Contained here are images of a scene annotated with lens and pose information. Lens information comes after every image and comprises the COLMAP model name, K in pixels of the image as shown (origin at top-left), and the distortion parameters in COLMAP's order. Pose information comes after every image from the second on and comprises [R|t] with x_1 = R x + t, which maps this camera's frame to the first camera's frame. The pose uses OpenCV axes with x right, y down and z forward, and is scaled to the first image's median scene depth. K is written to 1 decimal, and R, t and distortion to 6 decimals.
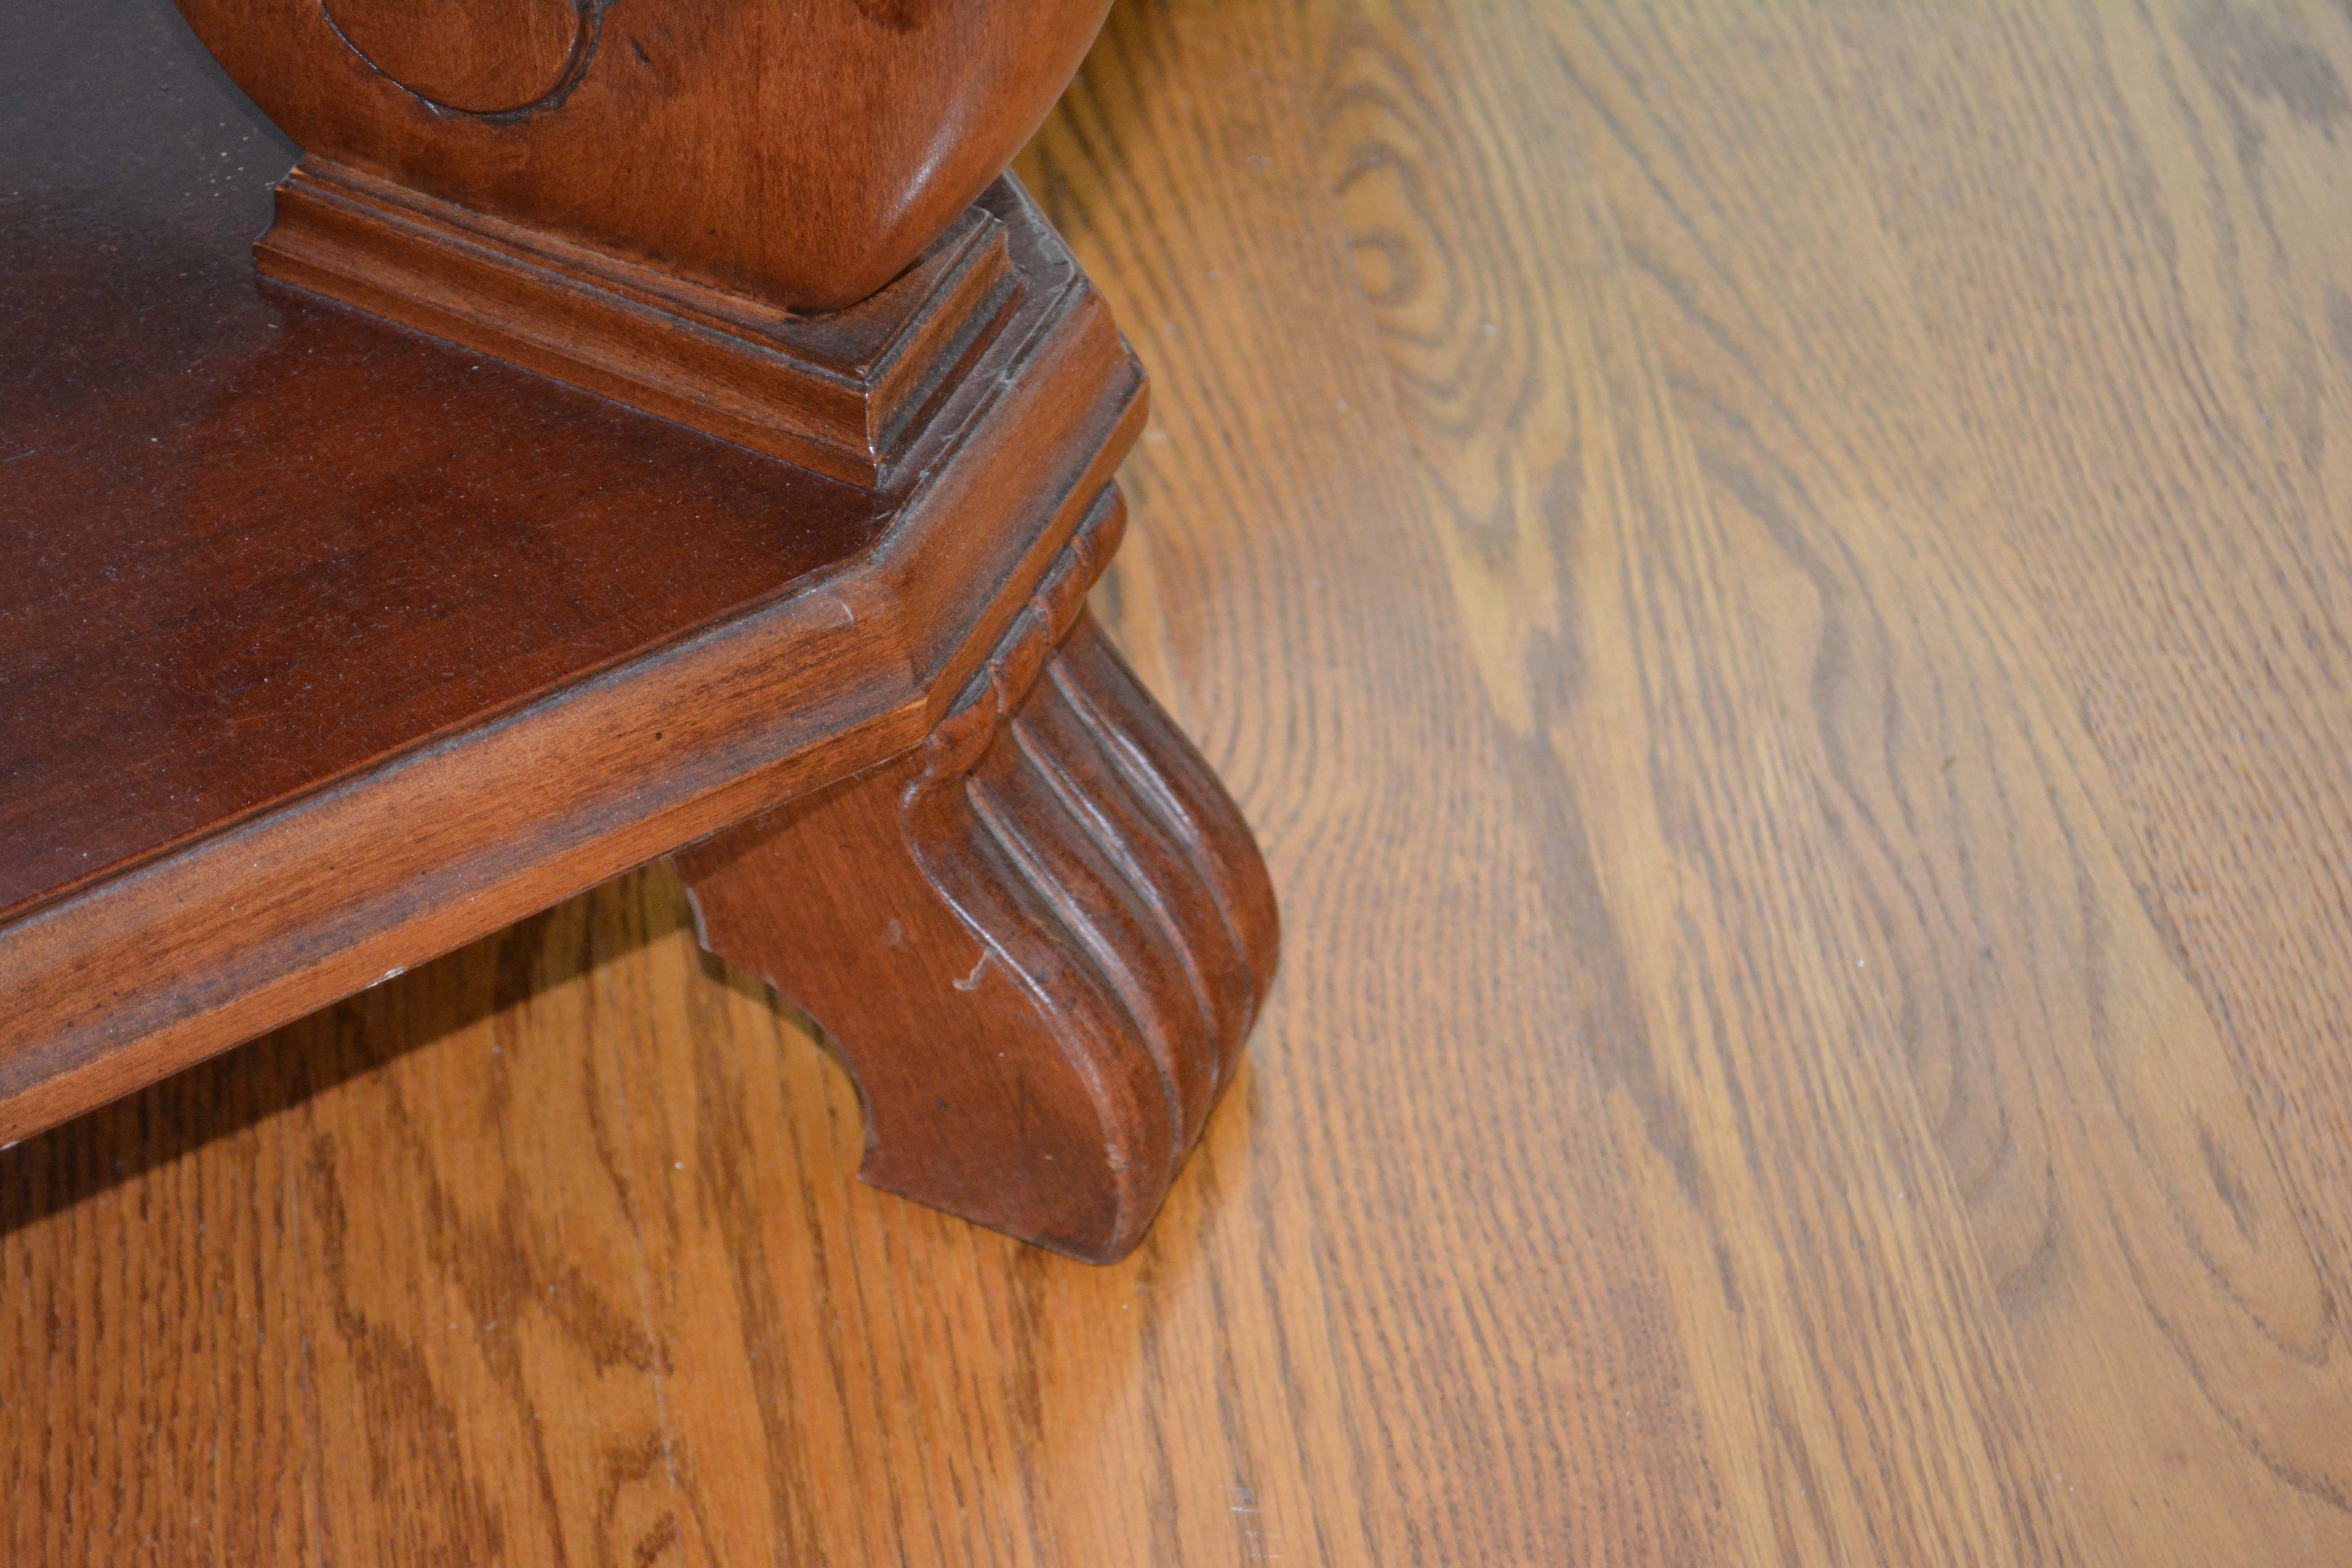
lens RADIAL K [[5091.3, 0, 1176.0], [0, 5091.3, 784.0], [0, 0, 1]] dist [0.035918, 0.234621]
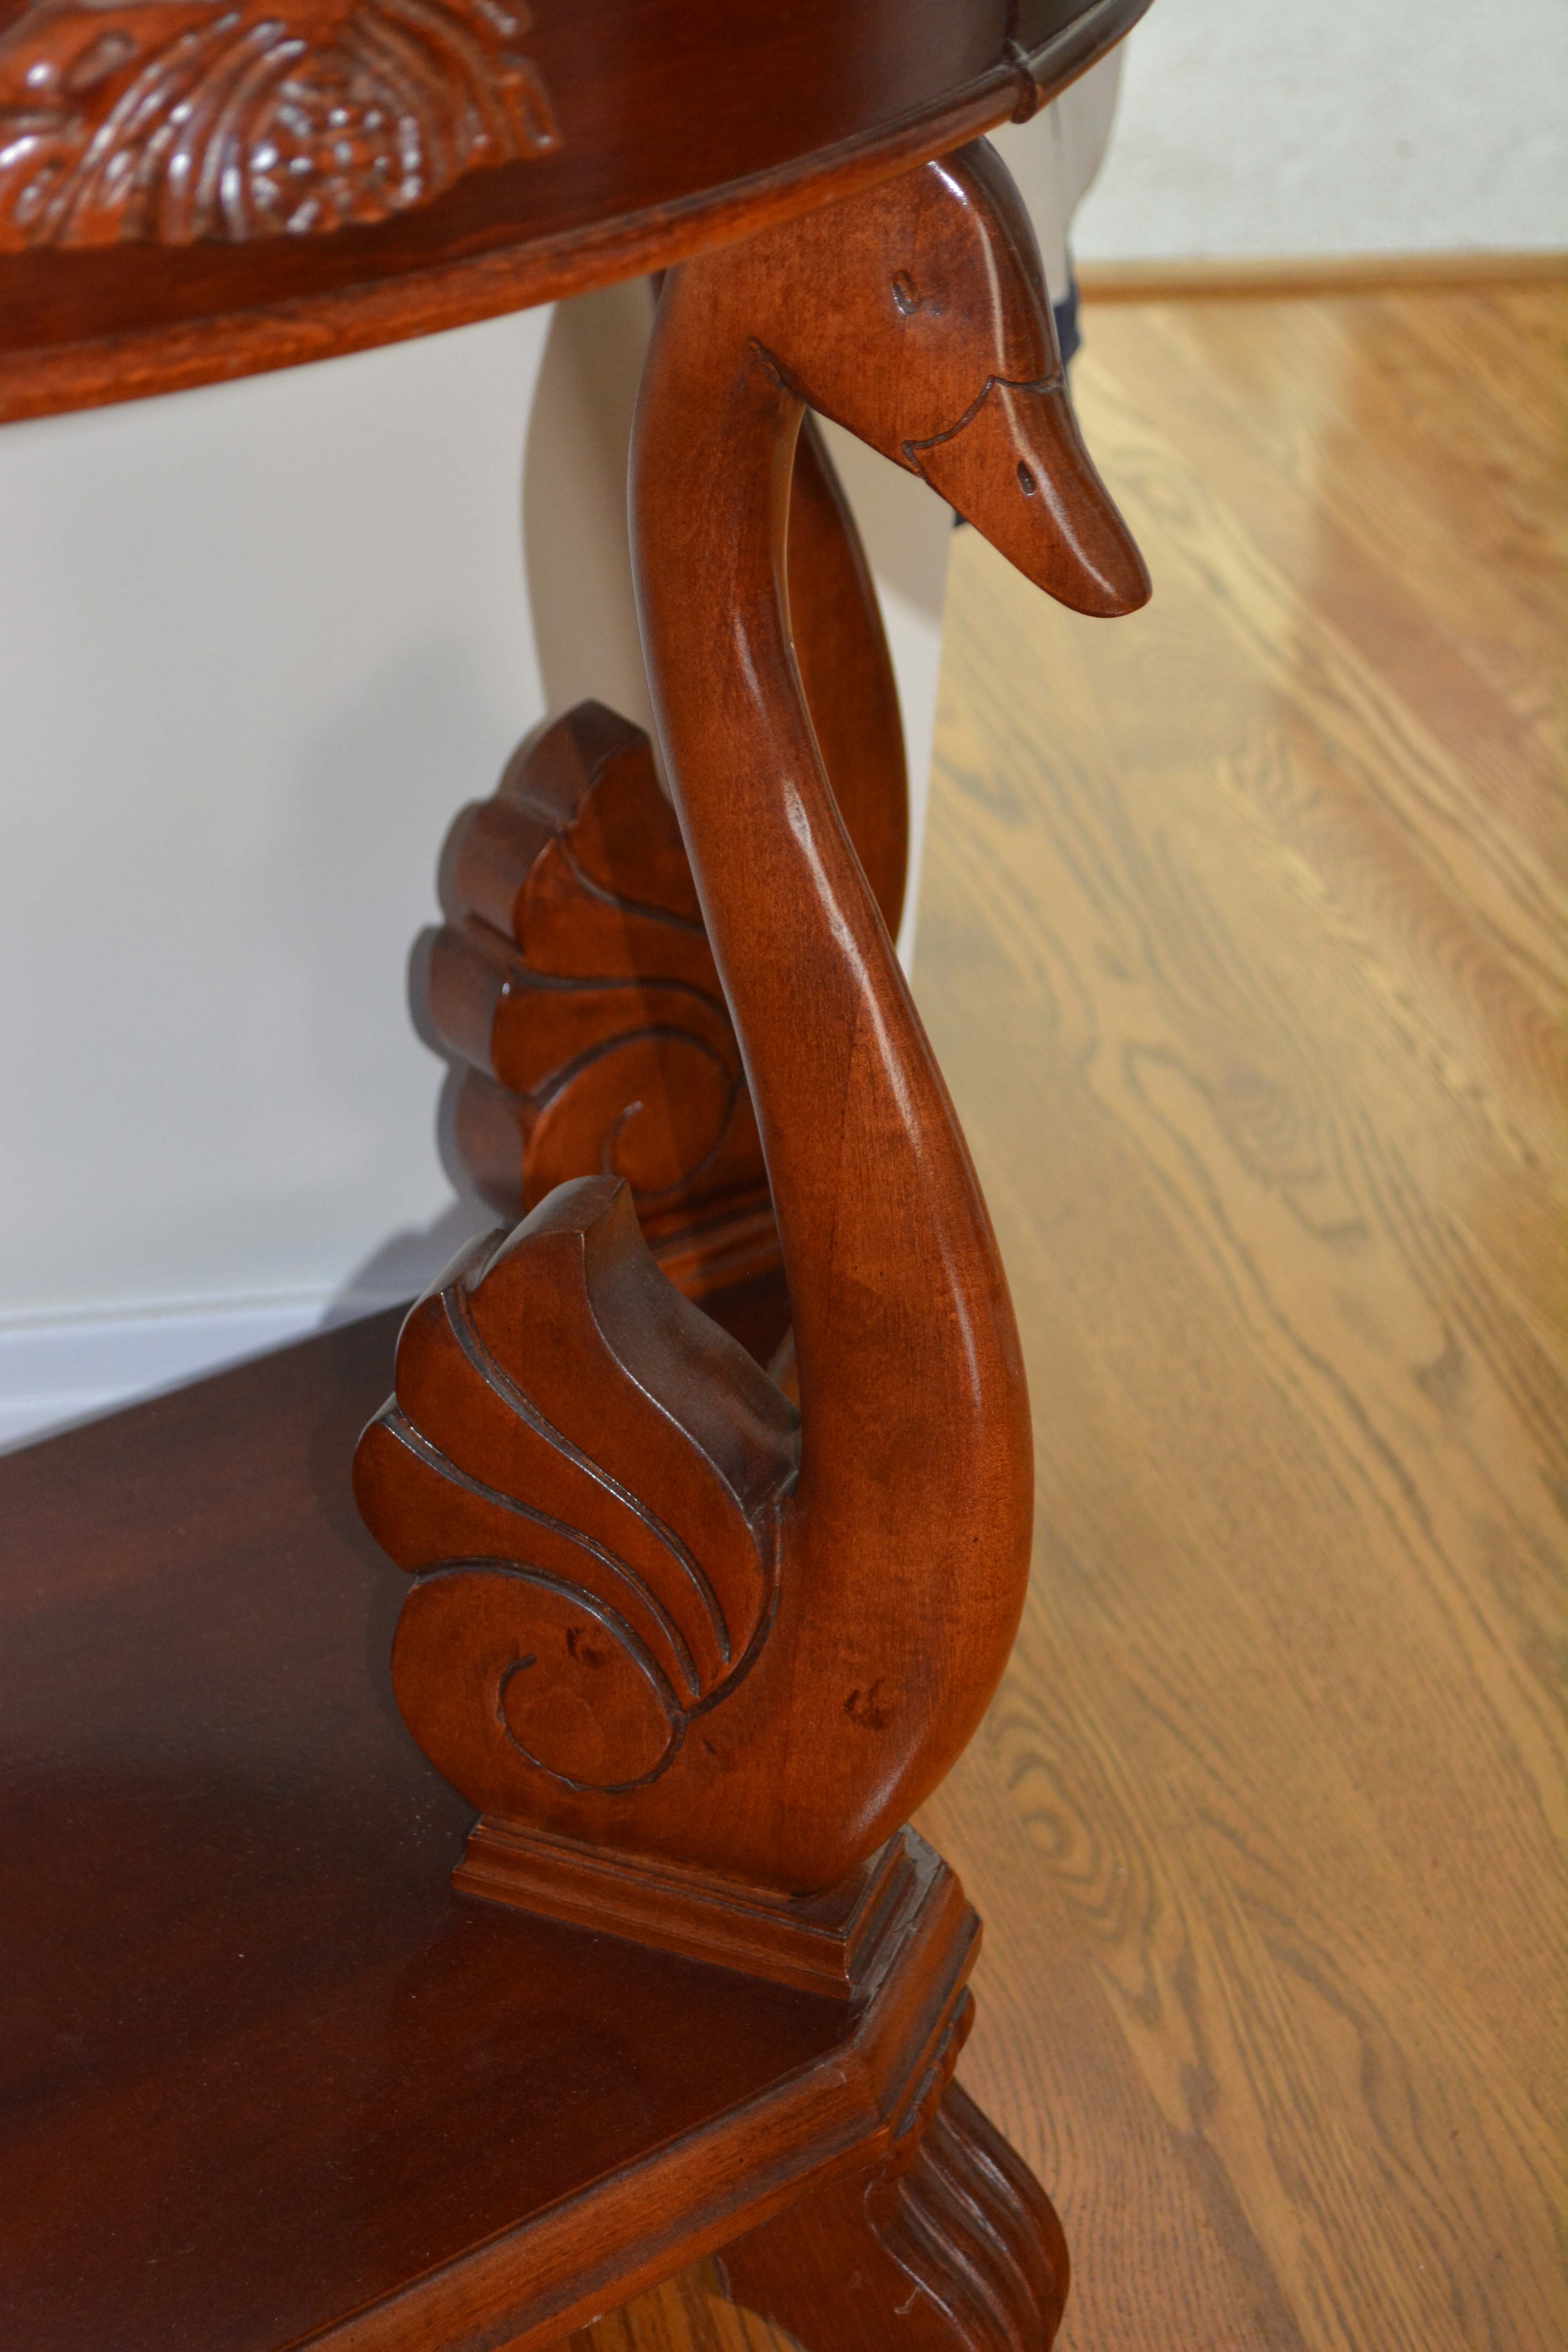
lens RADIAL K [[4178.4, 0, 784.0], [0, 4178.4, 1176.0], [0, 0, 1]] dist [-0.014486, 0.203094]
pose [[0.995843, -0.044673, 0.079380, -0.148763], [0.062524, 0.968992, -0.239051, 0.004870], [-0.066239, 0.243021, 0.967757, -0.320005]]
